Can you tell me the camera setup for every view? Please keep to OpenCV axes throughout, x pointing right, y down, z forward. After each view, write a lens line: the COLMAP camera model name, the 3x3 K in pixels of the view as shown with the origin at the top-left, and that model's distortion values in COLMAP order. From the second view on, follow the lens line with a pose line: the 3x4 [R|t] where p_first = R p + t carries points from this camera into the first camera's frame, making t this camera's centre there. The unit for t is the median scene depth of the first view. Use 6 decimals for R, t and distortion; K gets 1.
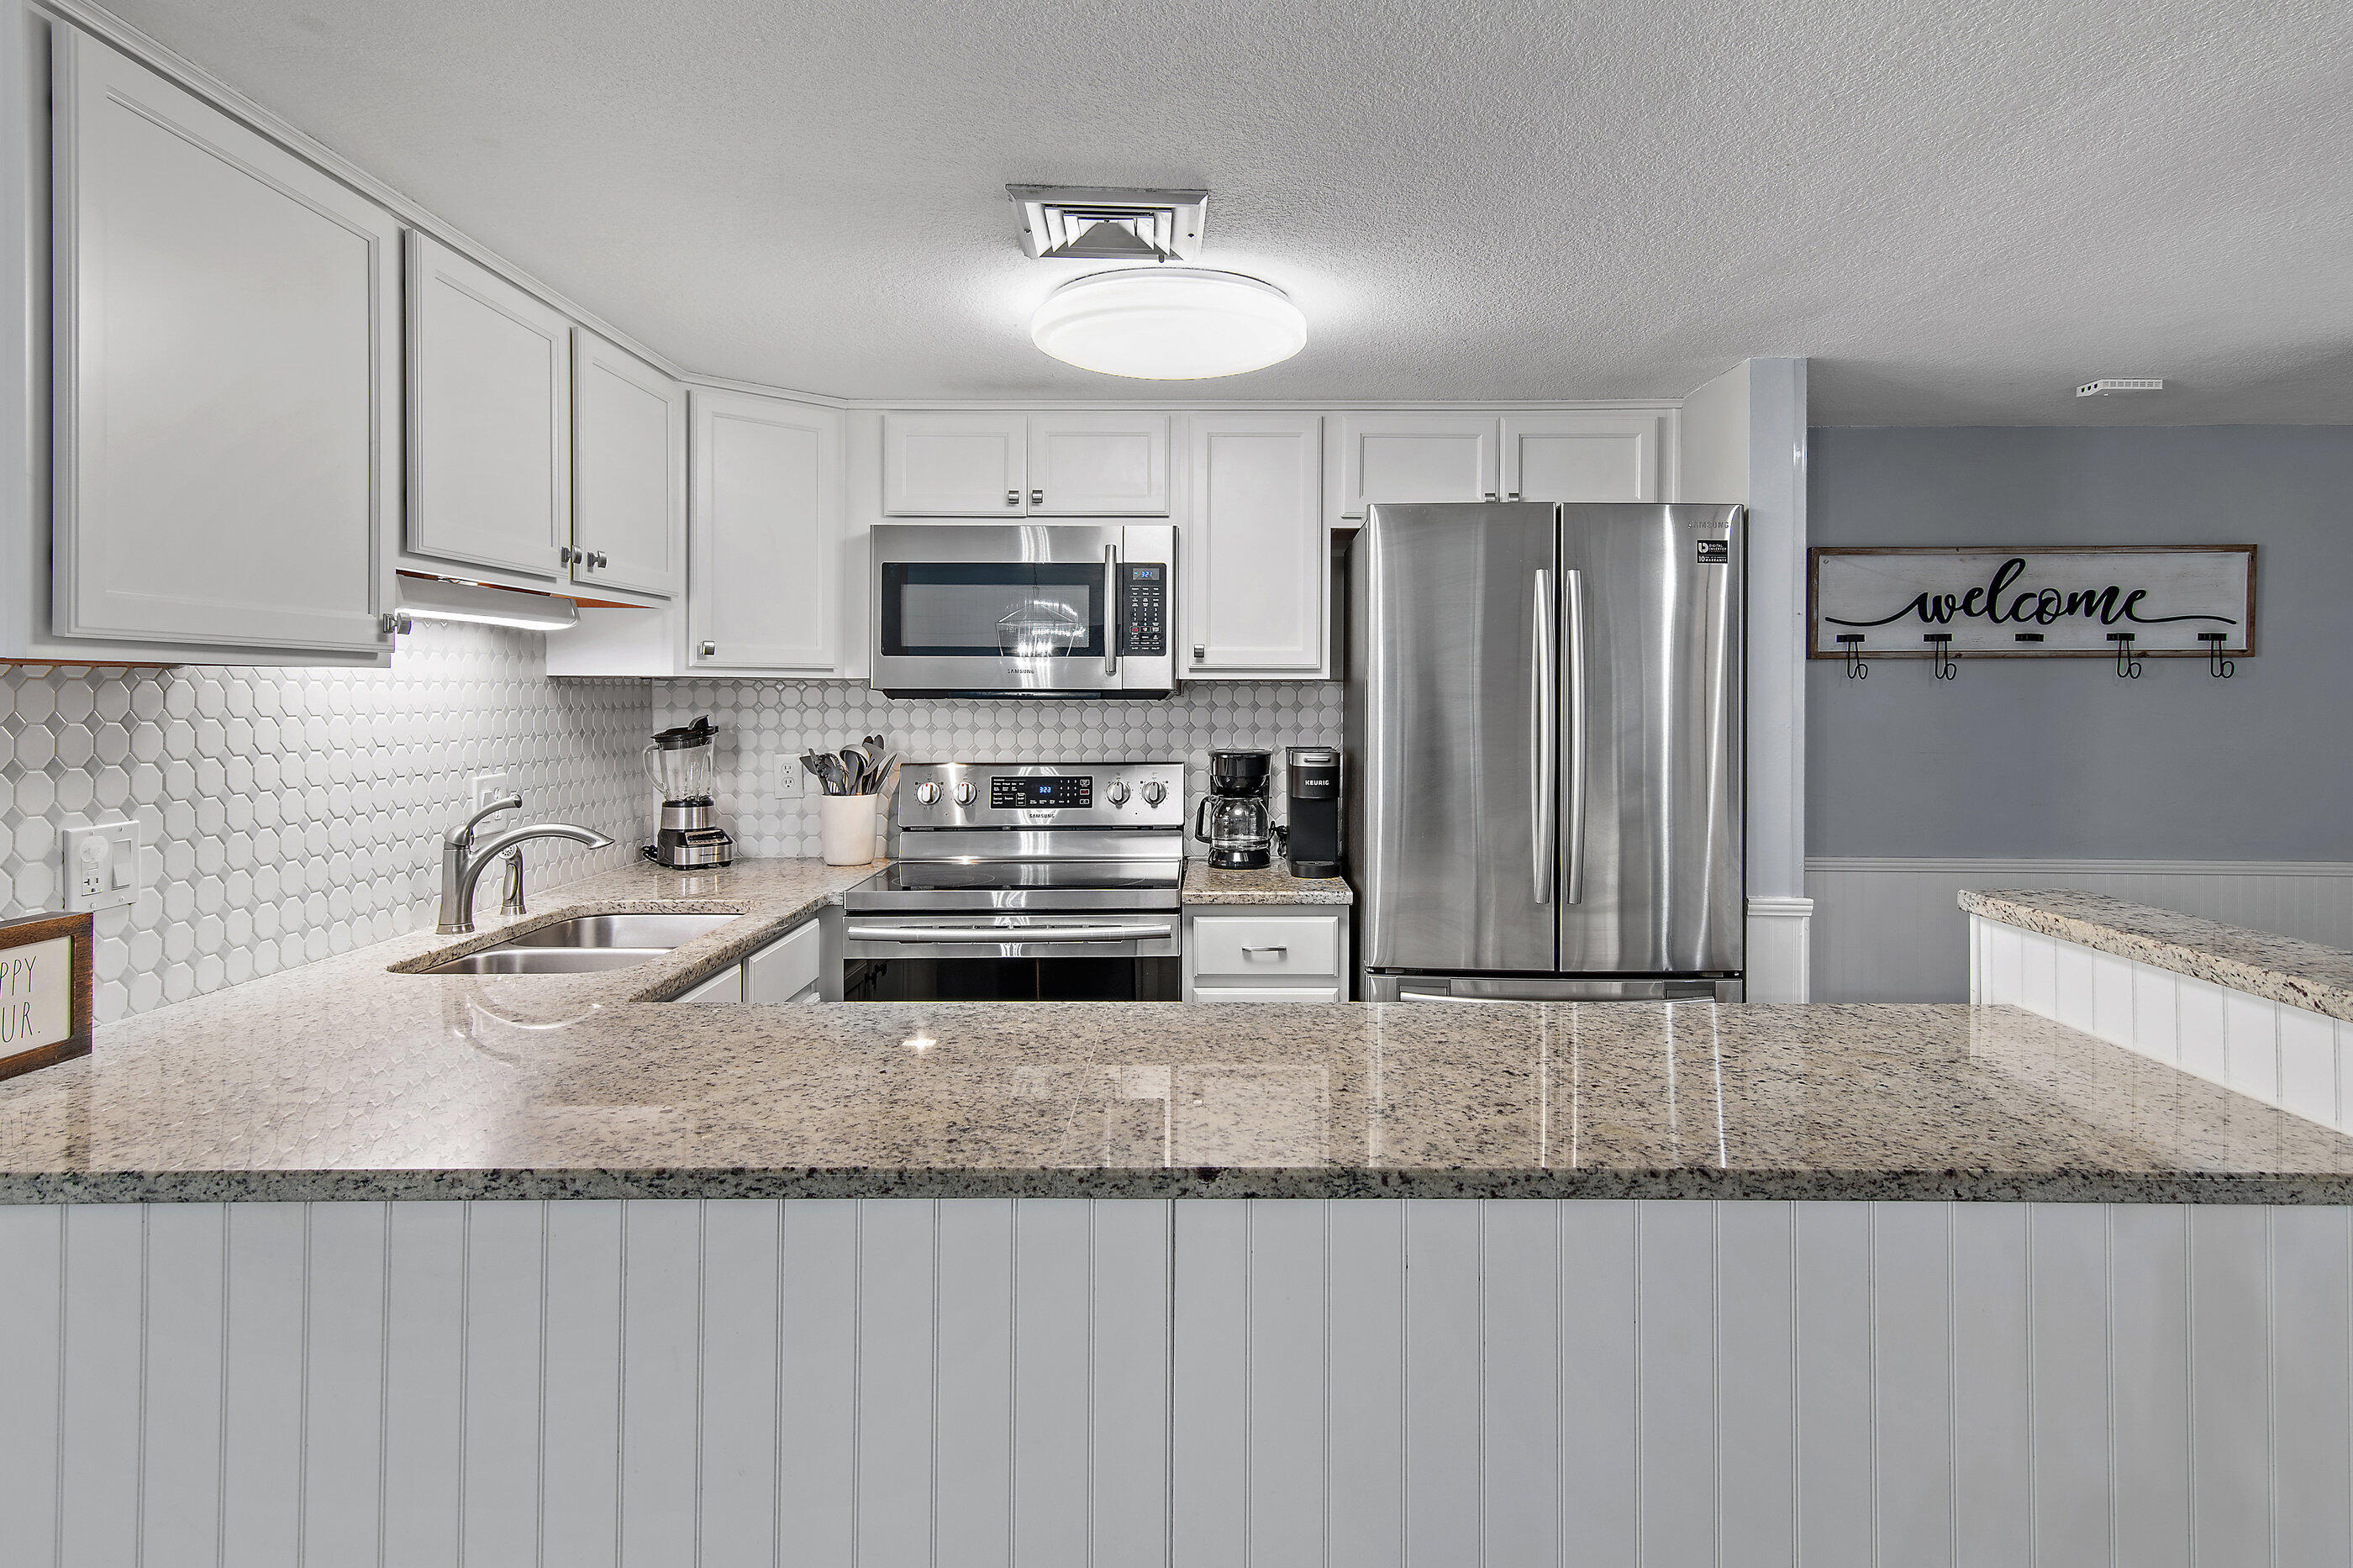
lens RADIAL K [[1360.8, 0, 1190.7], [0, 1360.8, 696.1], [0, 0, 1]] dist [0.020157, 0.000025]
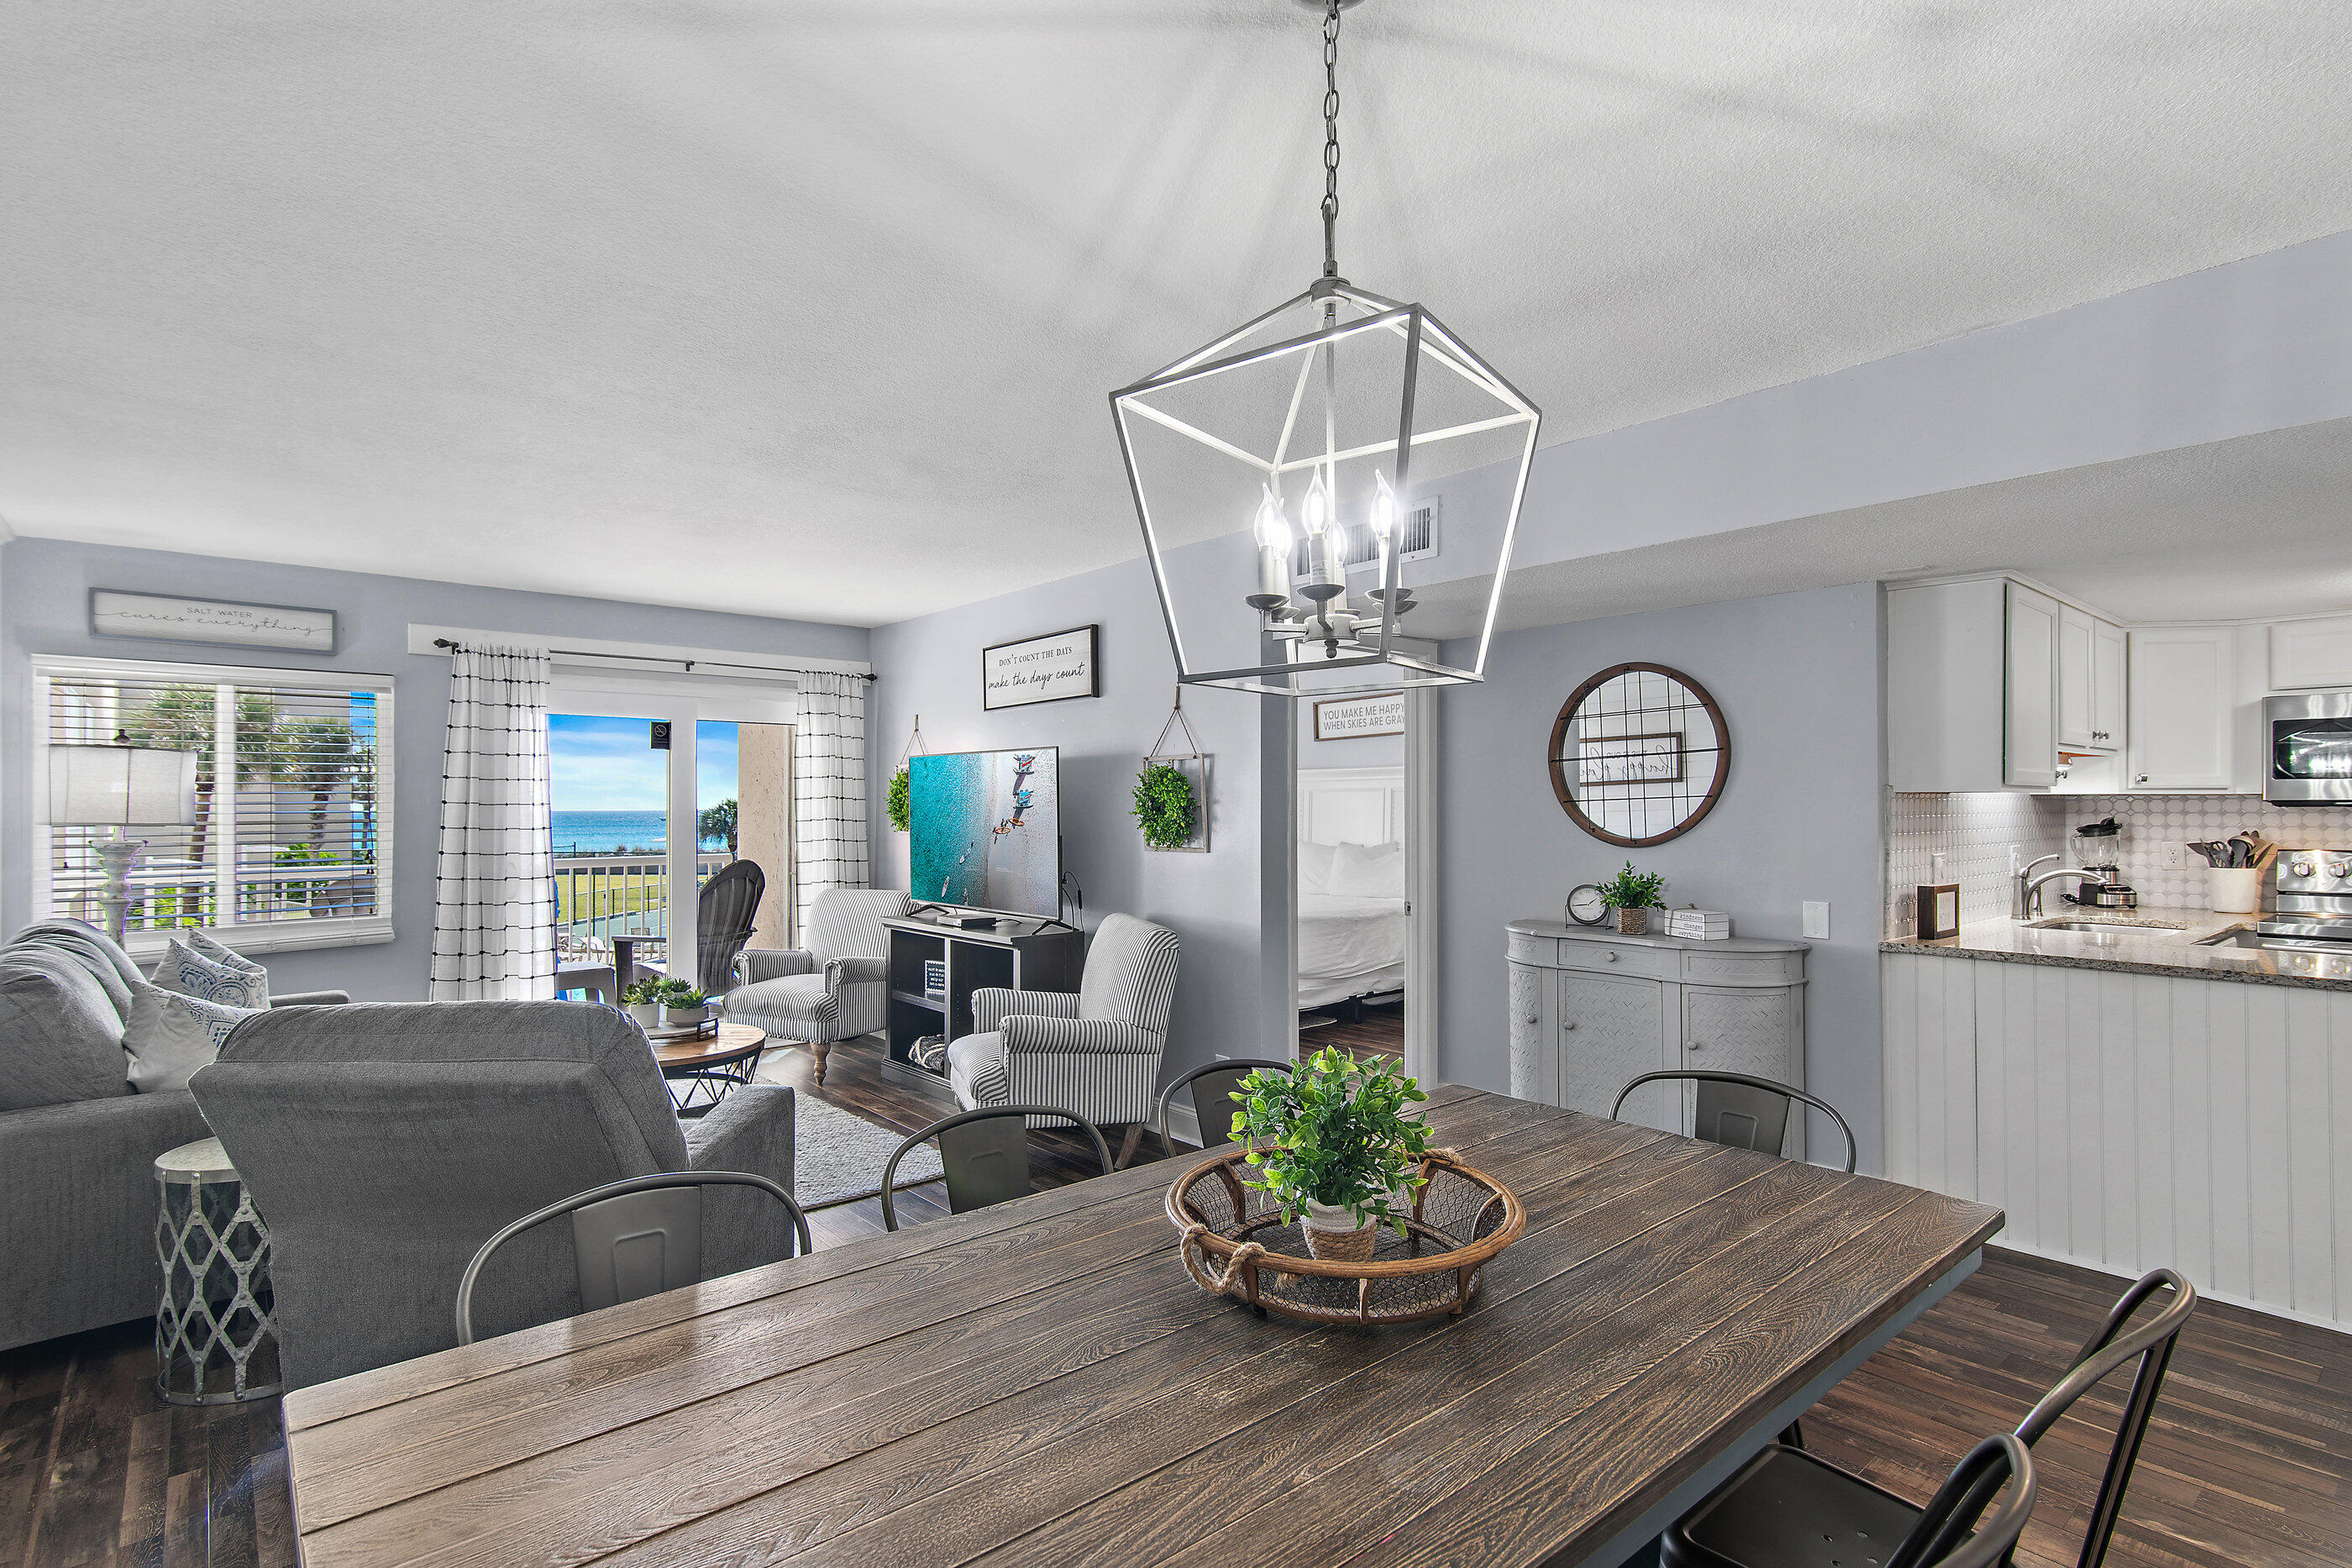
lens RADIAL K [[1117.2, 0, 1150.5], [0, 1117.2, 797.6], [0, 0, 1]] dist [0.020152, -0.000253]
pose [[0.638756, -0.010592, -0.769336, -0.039923], [0.003449, 0.999935, -0.010904, 0.001193], [0.769401, 0.004312, 0.638751, -0.807375]]
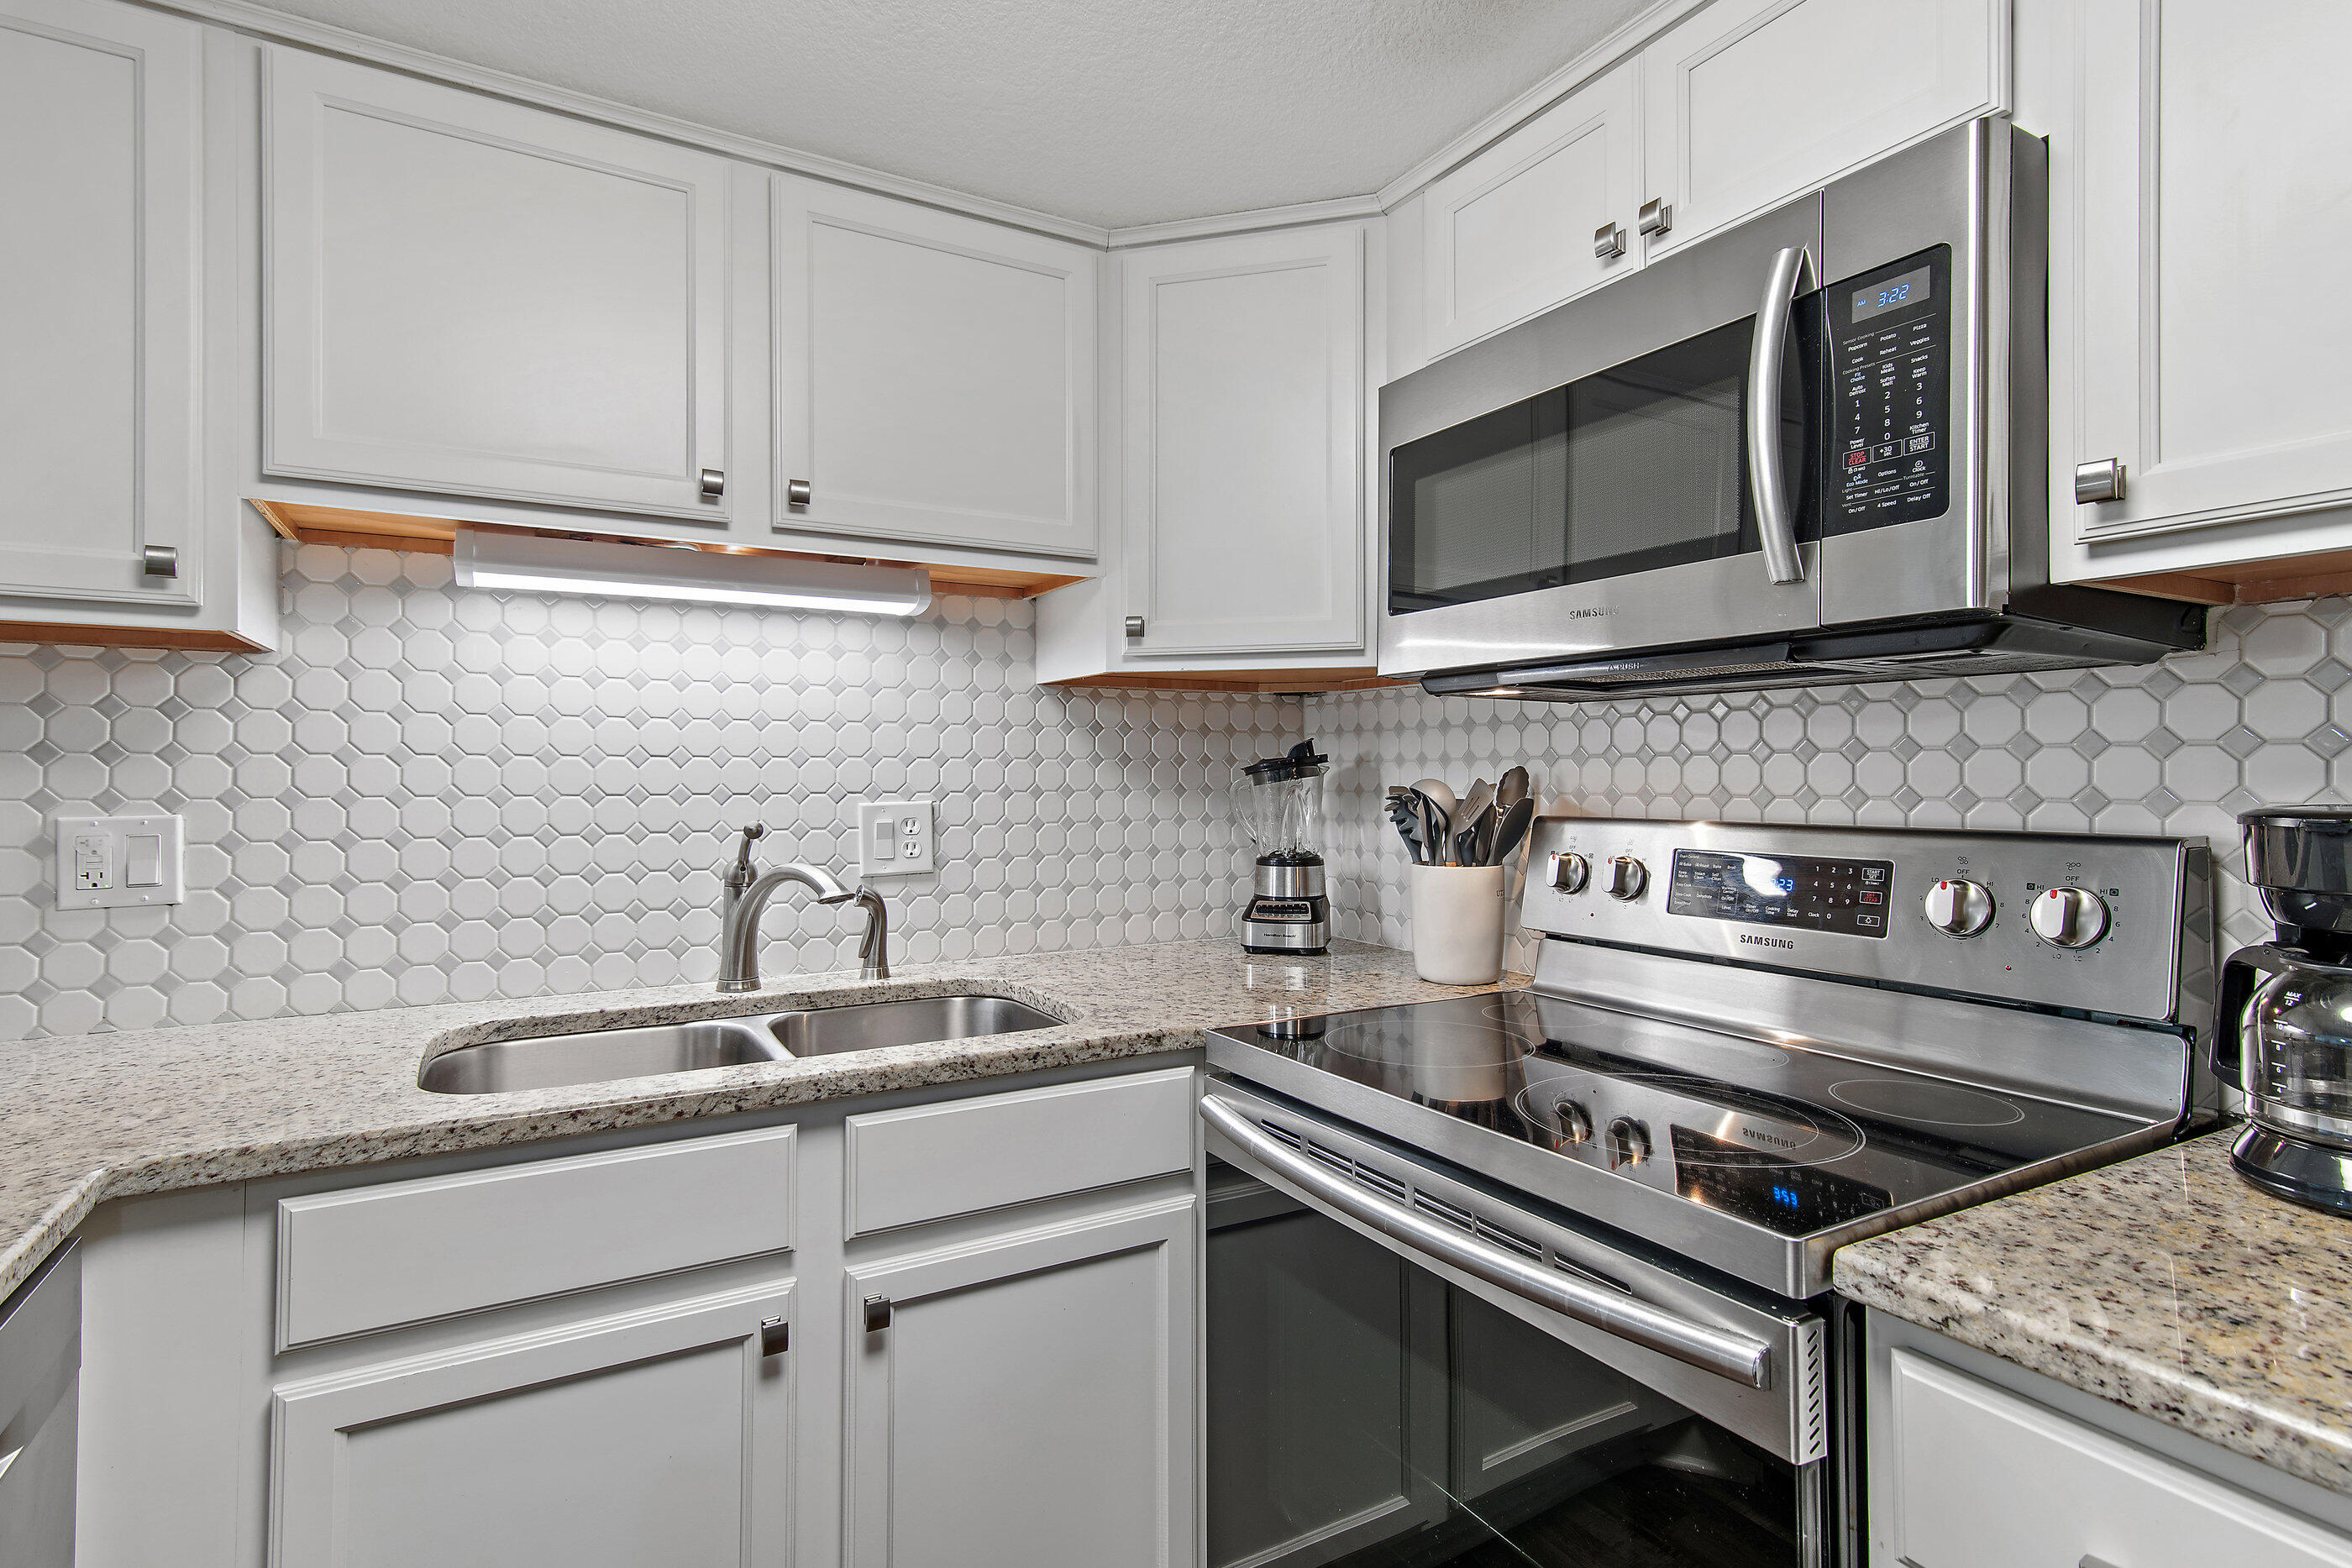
lens RADIAL K [[1148.8, 0, 1156.1], [0, 1148.8, 763.8], [0, 0, 1]] dist [0.019594, 0.000336]
pose [[0.485862, -0.008992, -0.873990, 0.129660], [-0.001715, 0.999935, -0.011242, 0.034317], [0.874034, 0.006961, 0.485815, 0.647306]]
